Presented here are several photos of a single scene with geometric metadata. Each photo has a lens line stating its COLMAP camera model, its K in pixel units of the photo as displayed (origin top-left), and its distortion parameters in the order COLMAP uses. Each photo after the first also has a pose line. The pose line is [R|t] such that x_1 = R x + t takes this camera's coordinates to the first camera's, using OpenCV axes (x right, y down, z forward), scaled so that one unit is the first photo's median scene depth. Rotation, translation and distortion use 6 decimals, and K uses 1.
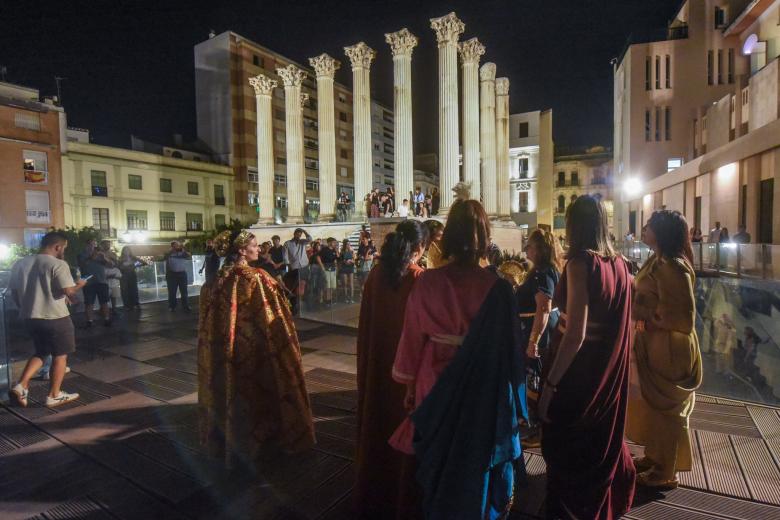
lens RADIAL K [[394.0, 0, 439.7], [0, 394.0, 259.9], [0, 0, 1]] dist [-0.012628, -0.000589]
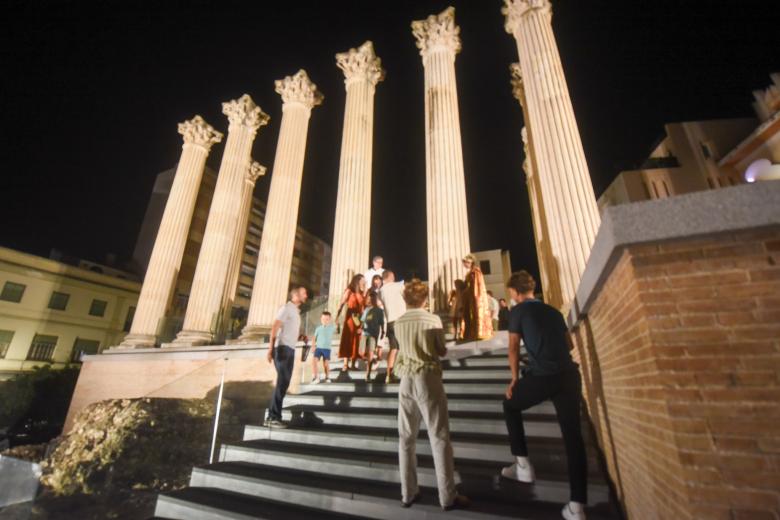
lens RADIAL K [[329.9, 0, 390.9], [0, 329.9, 261.7], [0, 0, 1]] dist [-0.018203, -0.000305]
pose [[0.996557, 0.049783, 0.066305, -0.089981], [-0.019252, 0.916762, -0.398969, -0.018273], [-0.080648, 0.396319, 0.914564, 0.330851]]
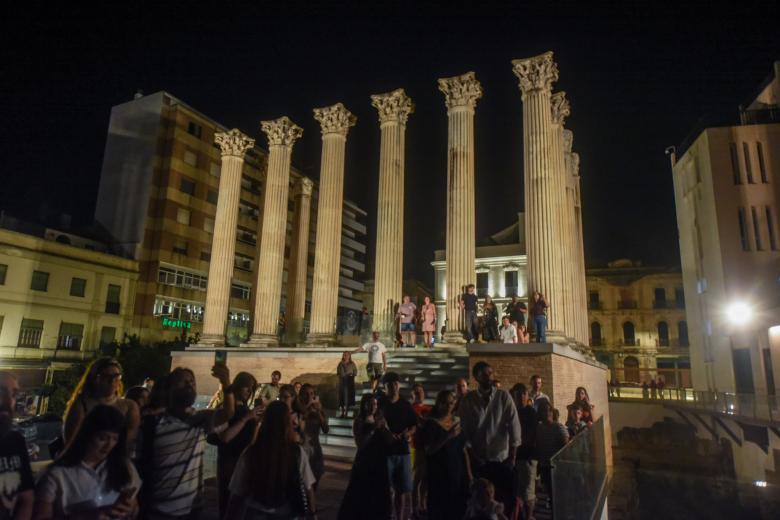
lens RADIAL K [[517.3, 0, 390.5], [0, 517.3, 259.4], [0, 0, 1]] dist [0.004570, 0.000161]
pose [[0.998631, 0.046943, 0.023062, -0.111471], [-0.039047, 0.962511, -0.268419, -0.007055], [-0.034798, 0.267151, 0.963026, 0.095611]]
